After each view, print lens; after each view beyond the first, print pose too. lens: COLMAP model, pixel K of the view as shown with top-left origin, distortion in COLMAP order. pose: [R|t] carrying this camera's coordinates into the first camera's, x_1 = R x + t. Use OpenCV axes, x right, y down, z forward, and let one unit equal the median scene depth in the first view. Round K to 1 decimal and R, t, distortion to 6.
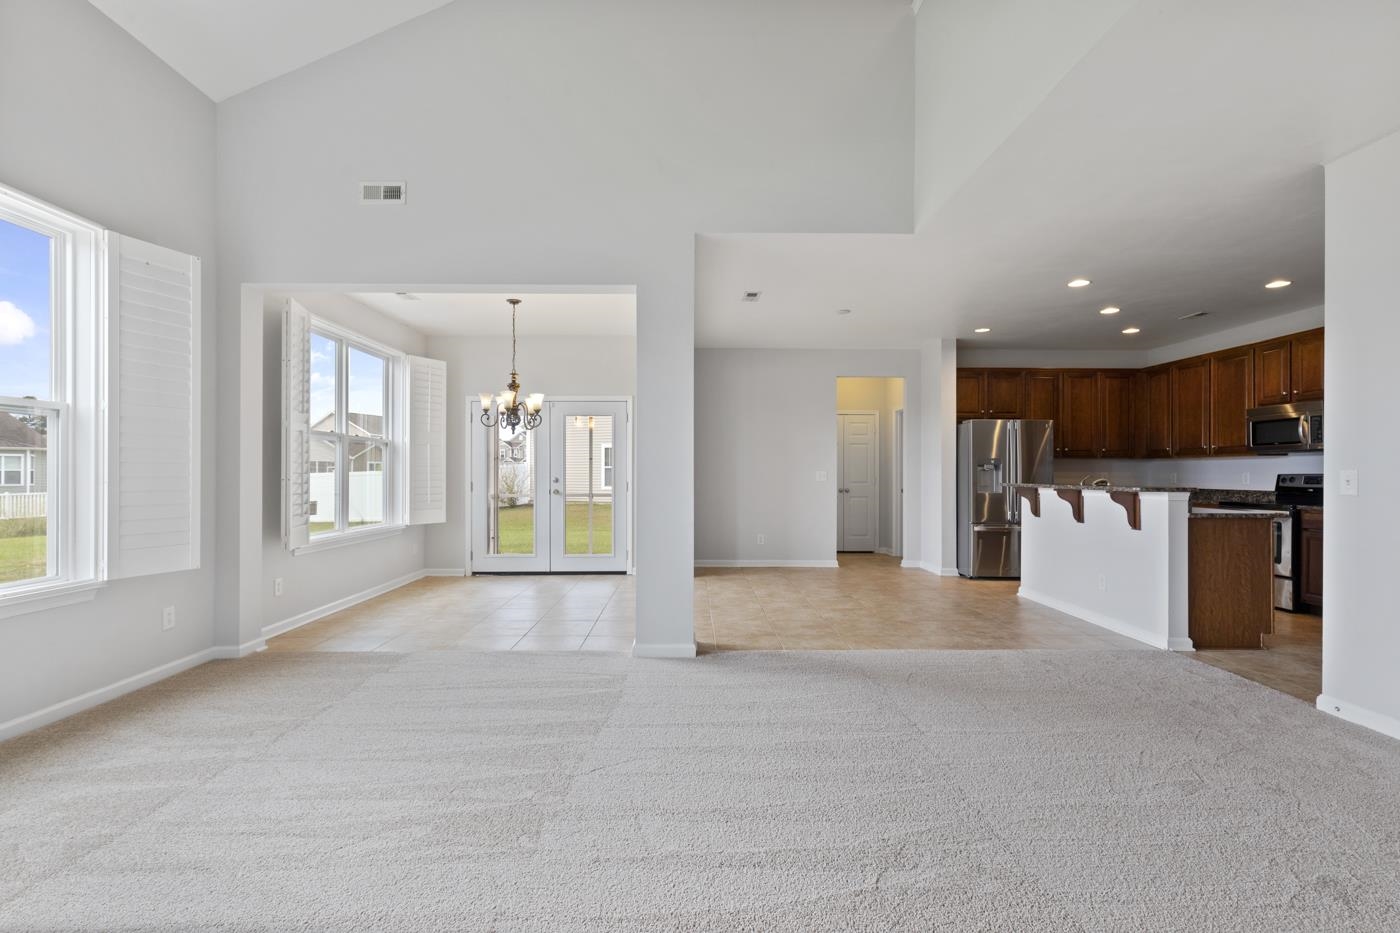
lens RADIAL K [[638.6, 0, 690.8], [0, 638.6, 472.2], [0, 0, 1]] dist [0.004031, -0.001923]
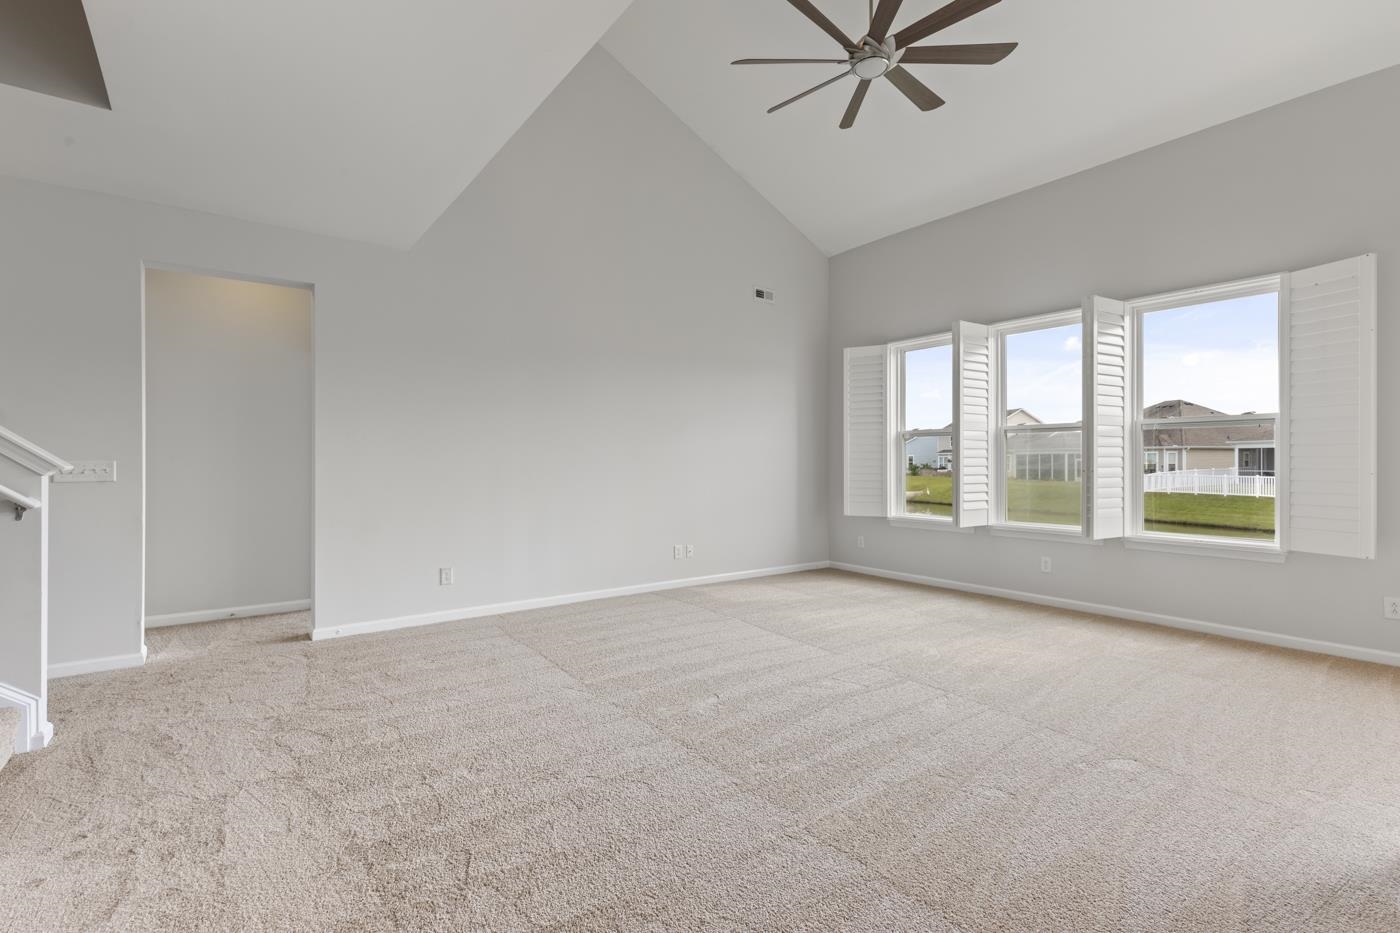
lens RADIAL K [[638.6, 0, 697.3], [0, 638.6, 464.4], [0, 0, 1]] dist [0.004031, -0.001923]
pose [[-0.806683, -0.011326, -0.590876, 0.450625], [-0.010620, 0.999933, -0.004668, 0.010320], [0.590889, 0.002510, -0.806749, 0.777202]]
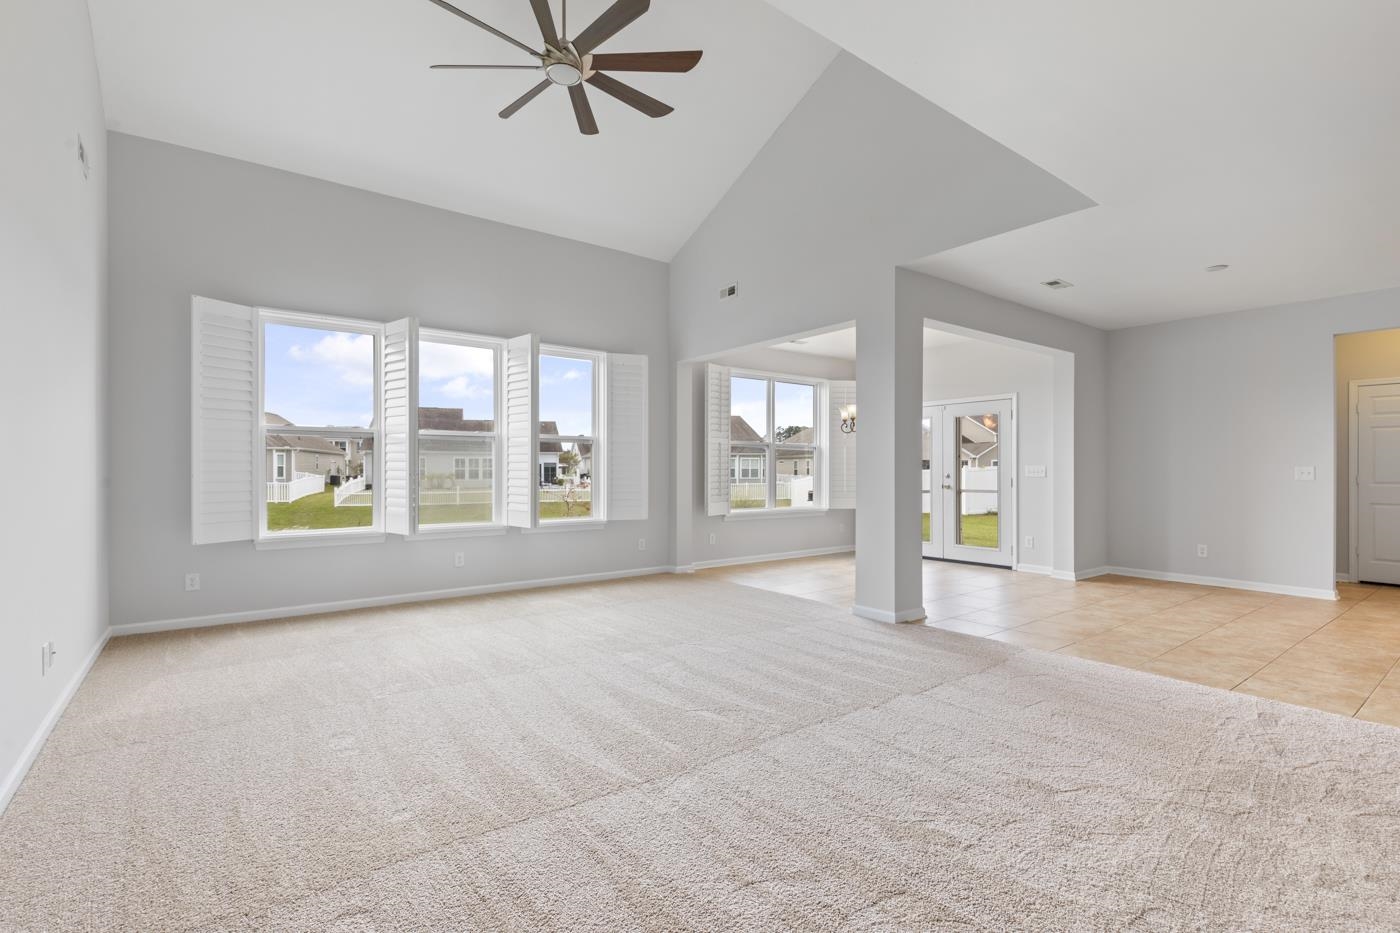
lens RADIAL K [[638.6, 0, 703.4], [0, 638.6, 465.0], [0, 0, 1]] dist [0.004031, -0.001923]
pose [[0.600872, -0.006551, -0.799319, 0.550064], [0.000266, 0.999968, -0.007995, 0.003058], [0.799346, 0.004591, 0.600854, 0.001591]]
